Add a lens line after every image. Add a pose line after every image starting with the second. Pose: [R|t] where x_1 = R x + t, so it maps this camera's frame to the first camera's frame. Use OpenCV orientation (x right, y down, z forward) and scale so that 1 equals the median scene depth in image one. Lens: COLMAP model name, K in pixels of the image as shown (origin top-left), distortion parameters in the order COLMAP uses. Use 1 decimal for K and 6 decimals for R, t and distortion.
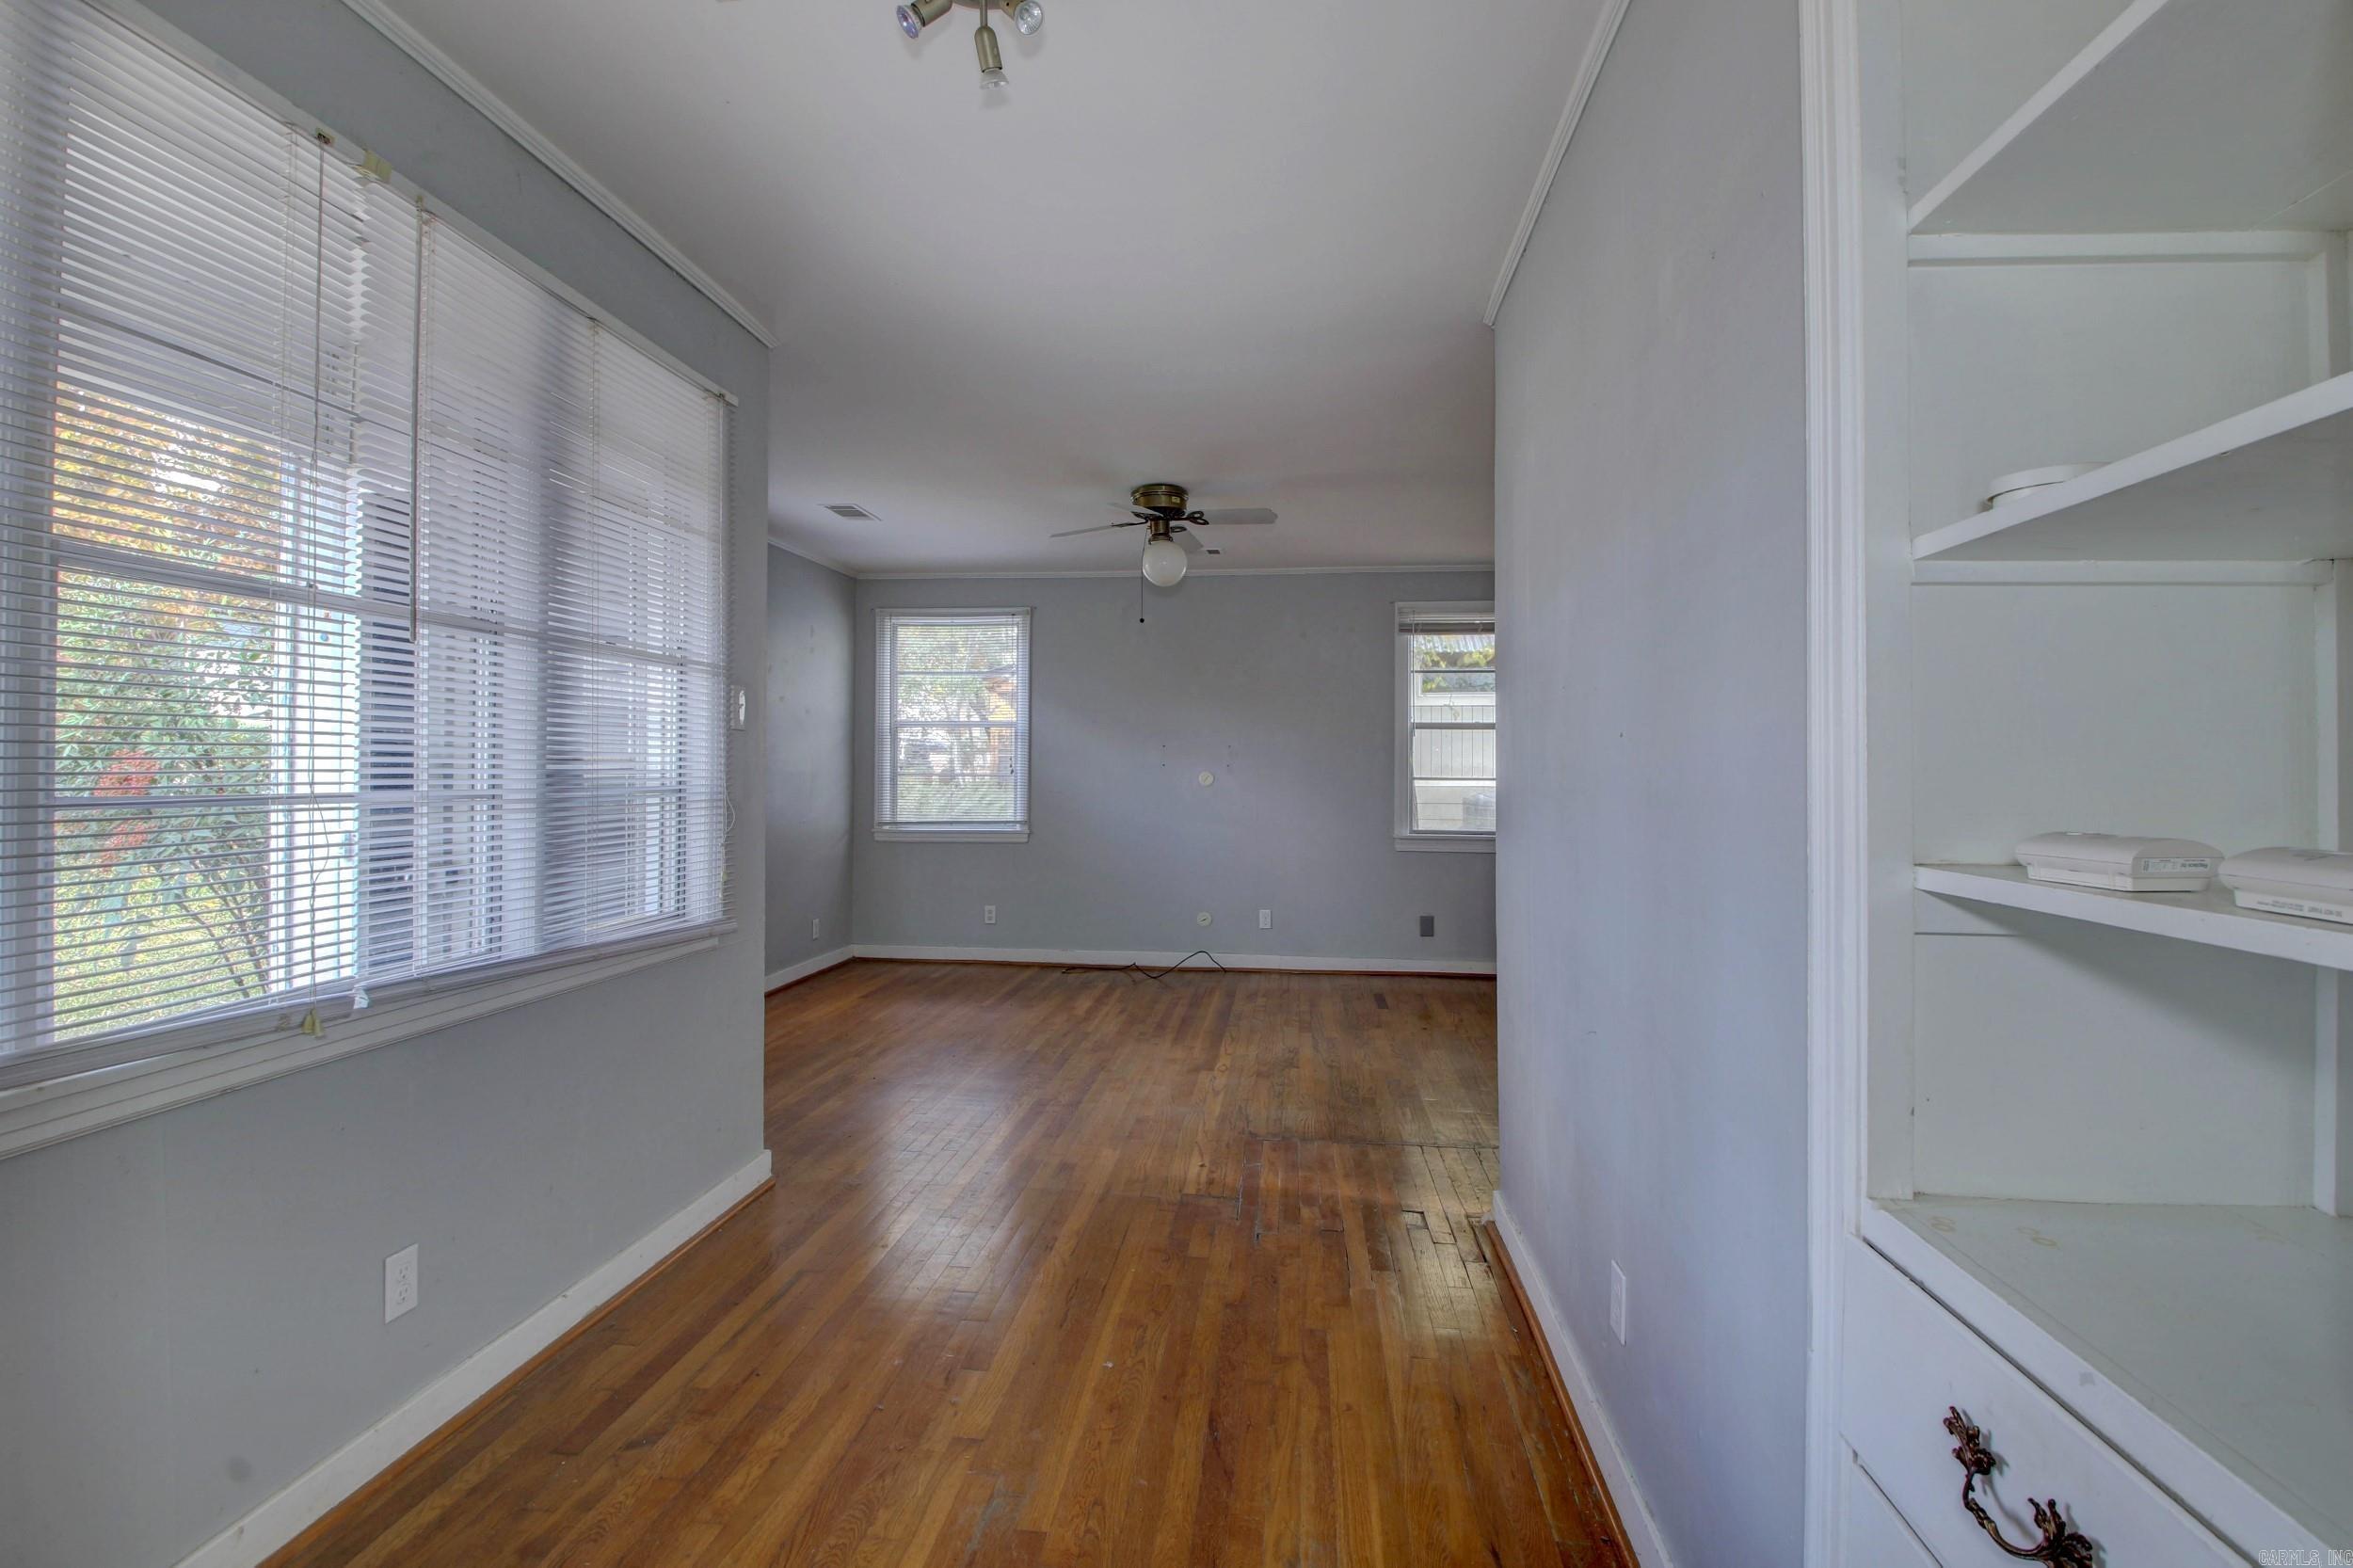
lens RADIAL K [[1086.2, 0, 1177.4], [0, 1086.2, 770.1], [0, 0, 1]] dist [0.023045, -0.022626]
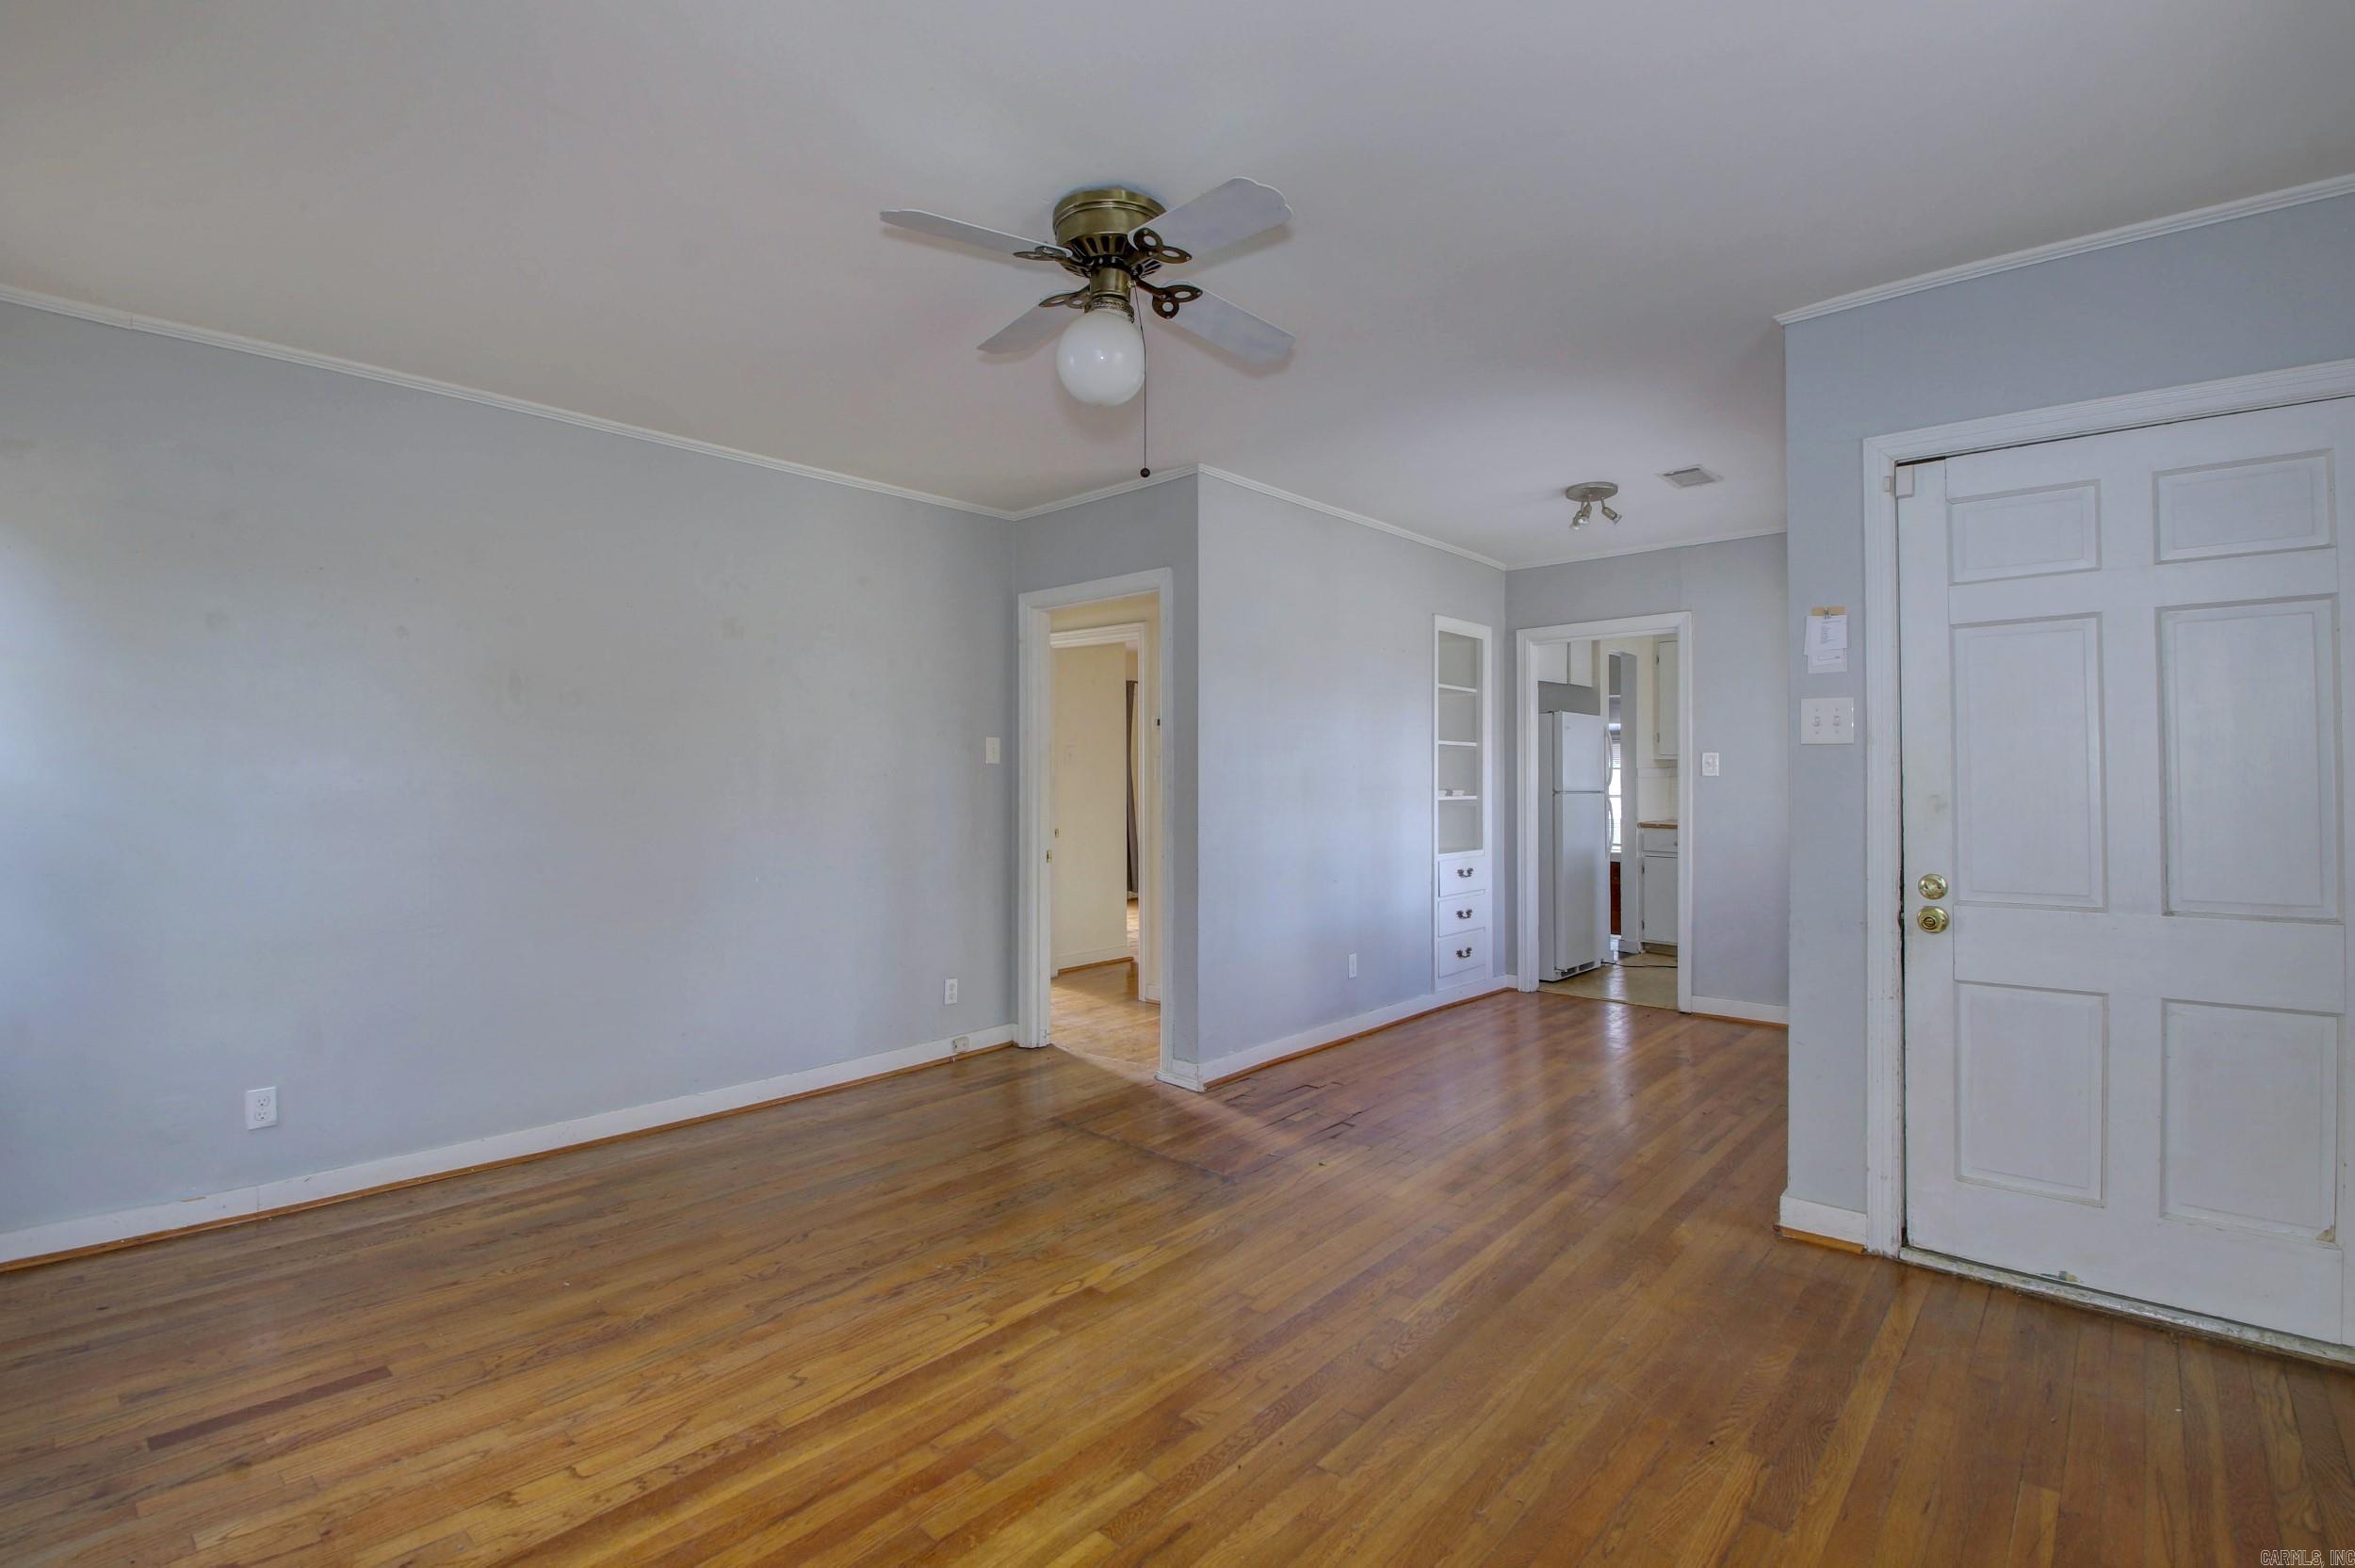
lens RADIAL K [[1087.0, 0, 1178.4], [0, 1087.0, 770.1], [0, 0, 1]] dist [0.023045, -0.022626]
pose [[-0.820670, -0.002552, 0.571396, -0.309654], [-0.008712, 0.999930, -0.008046, 0.001315], [-0.571336, -0.011581, -0.820635, 1.322111]]
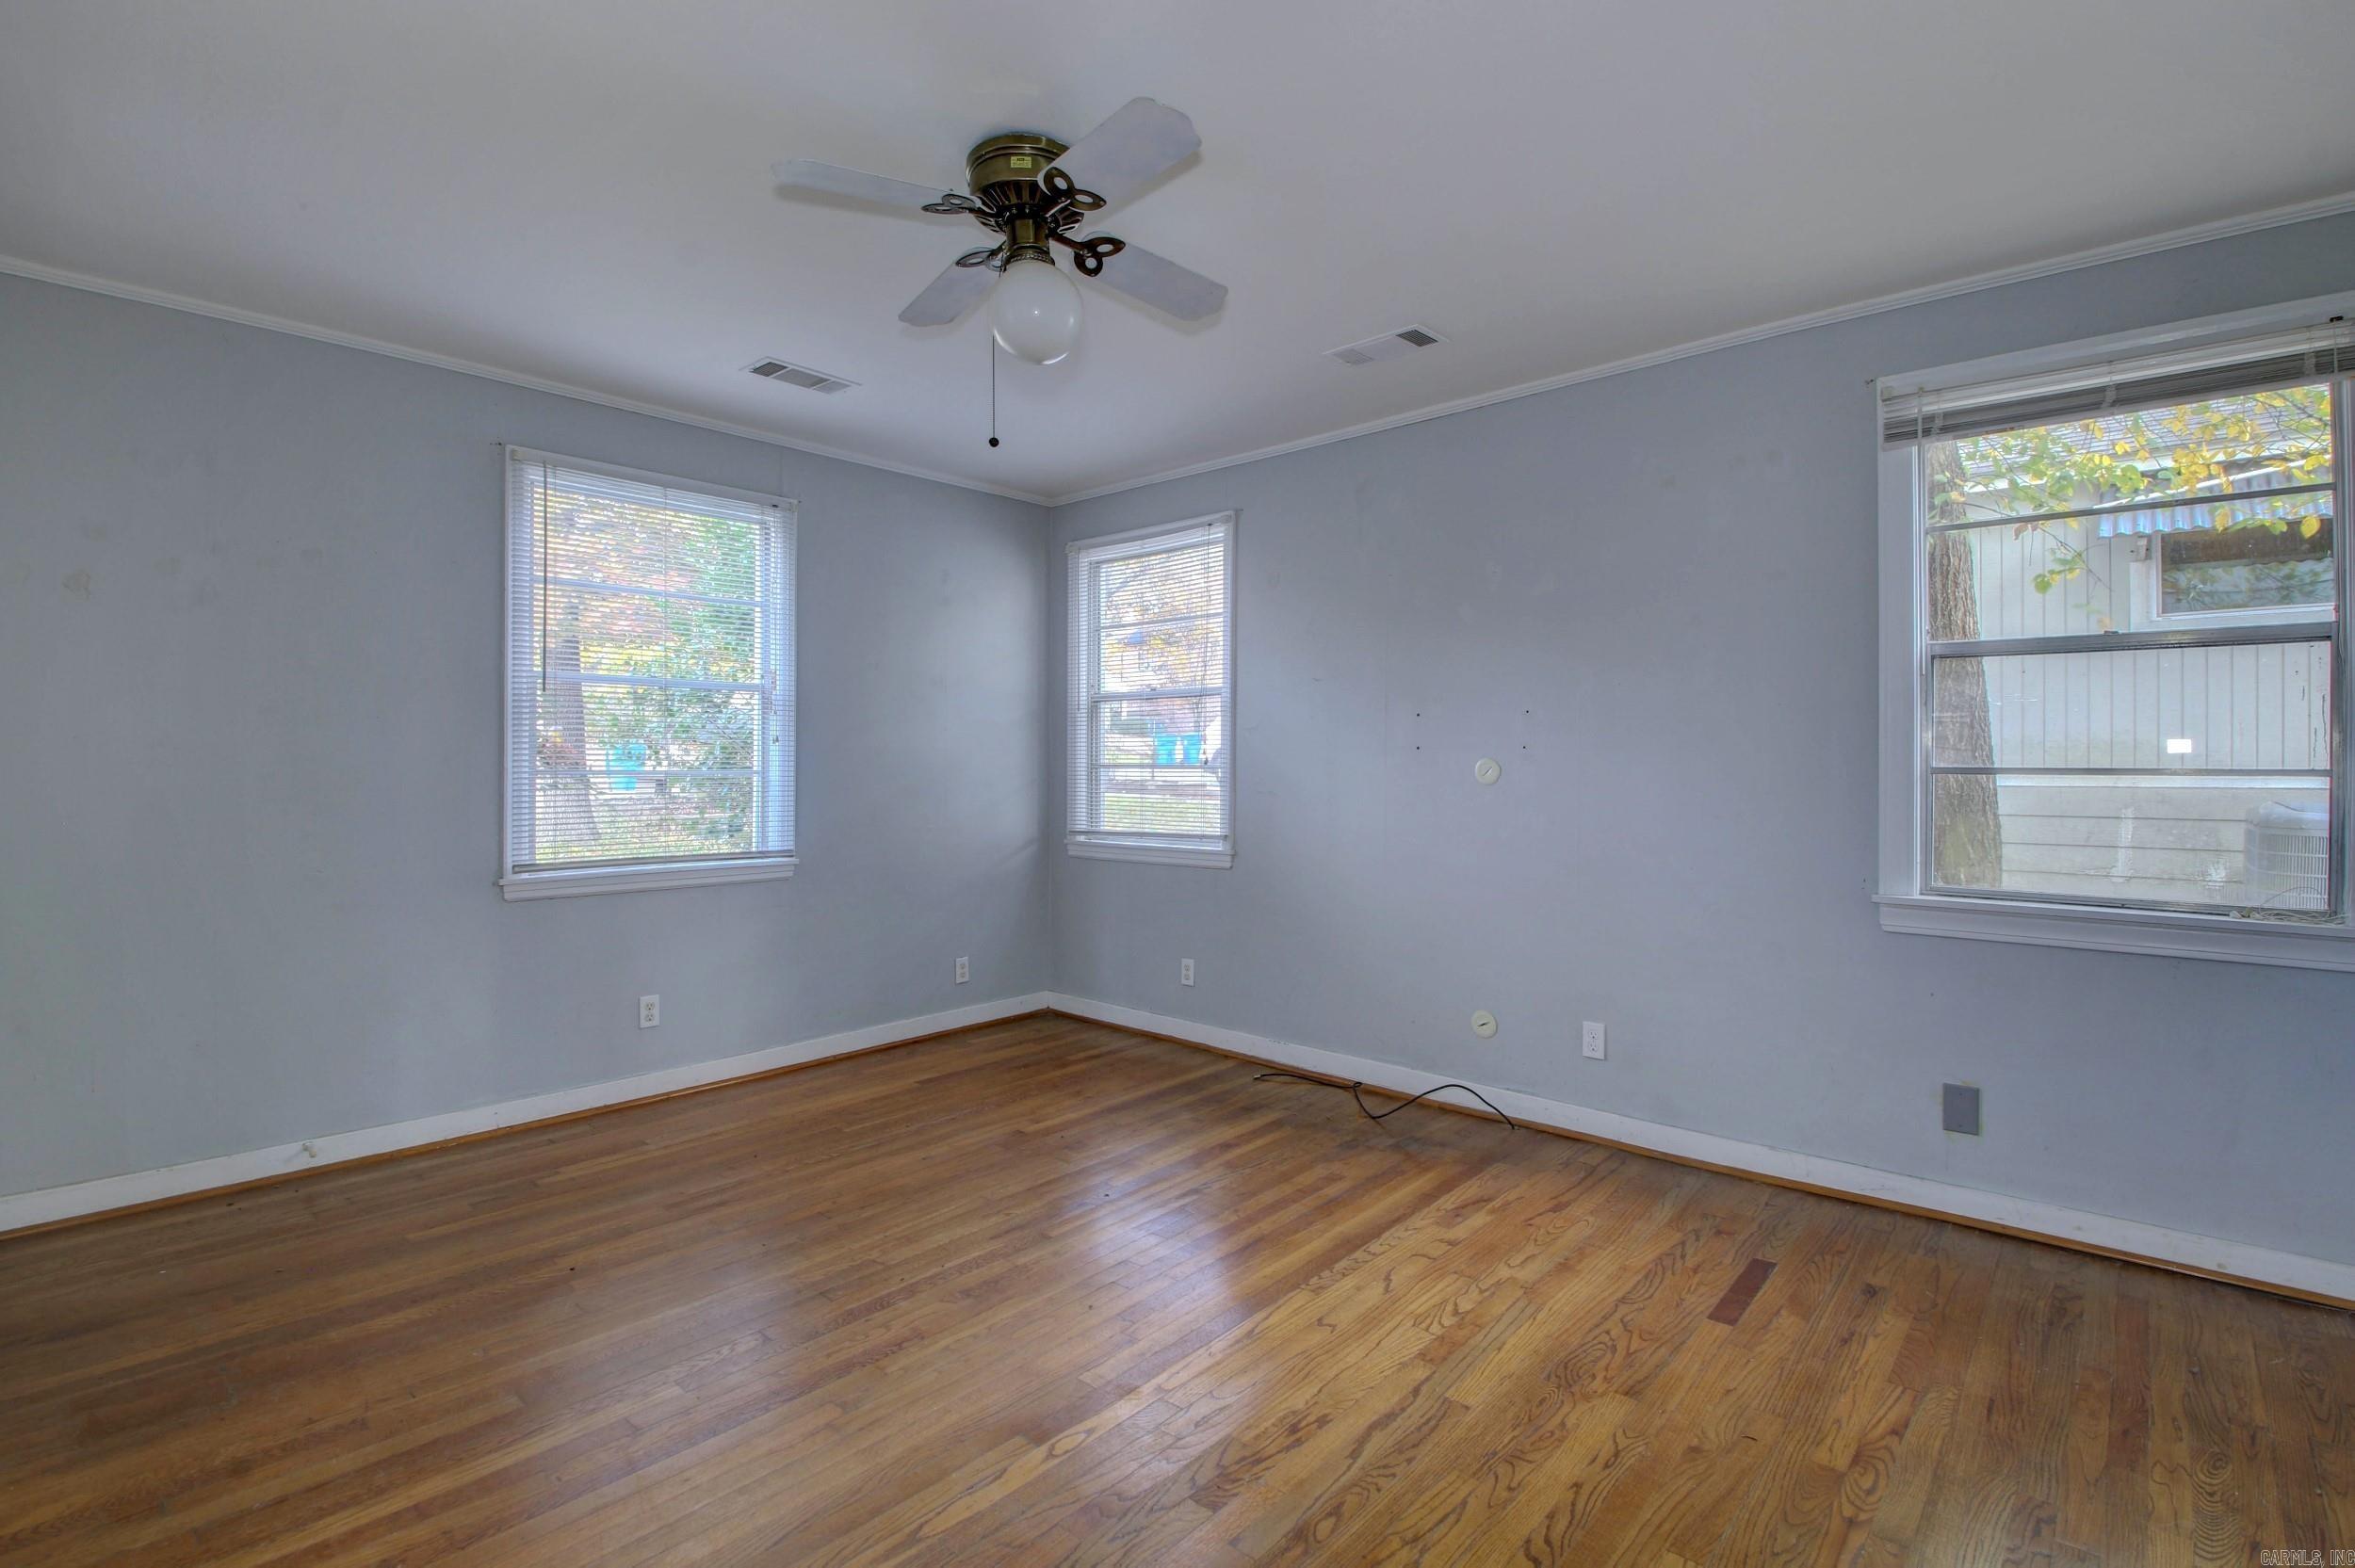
lens RADIAL K [[1086.2, 0, 1180.6], [0, 1086.2, 772.6], [0, 0, 1]] dist [0.025005, -0.037952]
pose [[0.815757, -0.000017, -0.578395, 0.299006], [0.004275, 0.999973, 0.006001, 0.006219], [0.578379, -0.007368, 0.815735, 0.616218]]
